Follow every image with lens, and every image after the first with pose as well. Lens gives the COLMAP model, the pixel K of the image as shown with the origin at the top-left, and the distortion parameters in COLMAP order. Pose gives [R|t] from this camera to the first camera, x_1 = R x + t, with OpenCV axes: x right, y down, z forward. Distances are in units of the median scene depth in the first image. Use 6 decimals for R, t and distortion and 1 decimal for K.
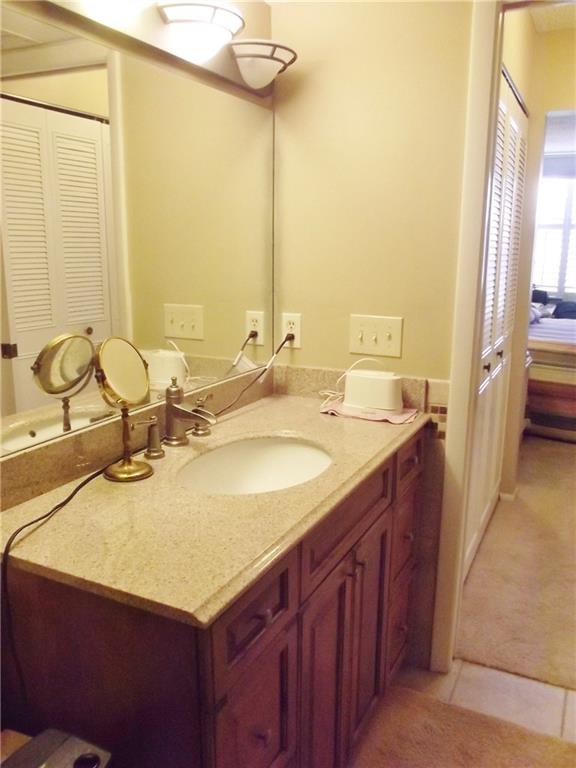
lens RADIAL K [[641.0, 0, 288.0], [0, 641.0, 384.0], [0, 0, 1]] dist [0.000619, 0.000488]
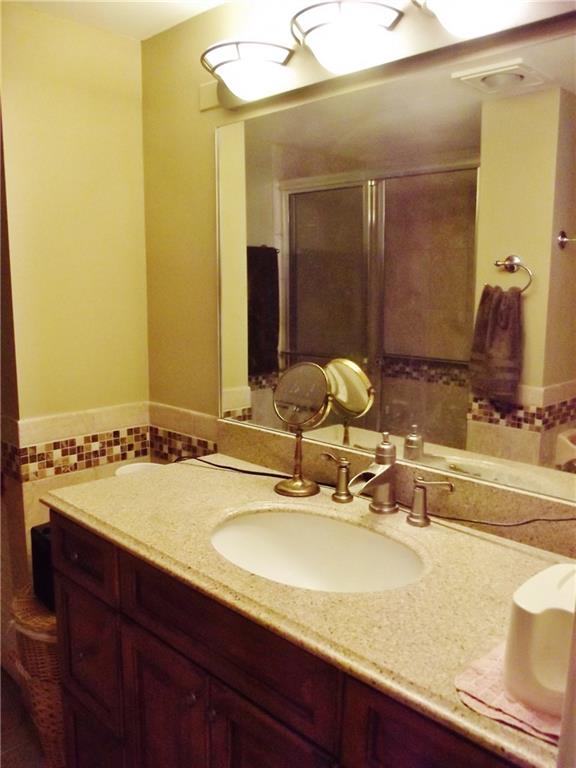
lens RADIAL K [[641.0, 0, 288.0], [0, 641.0, 384.0], [0, 0, 1]] dist [0.000619, 0.000488]
pose [[-0.318564, 0.135993, -0.938096, 0.671120], [-0.209024, 0.955216, 0.209456, -0.229192], [0.924568, 0.262809, -0.275871, 1.094958]]
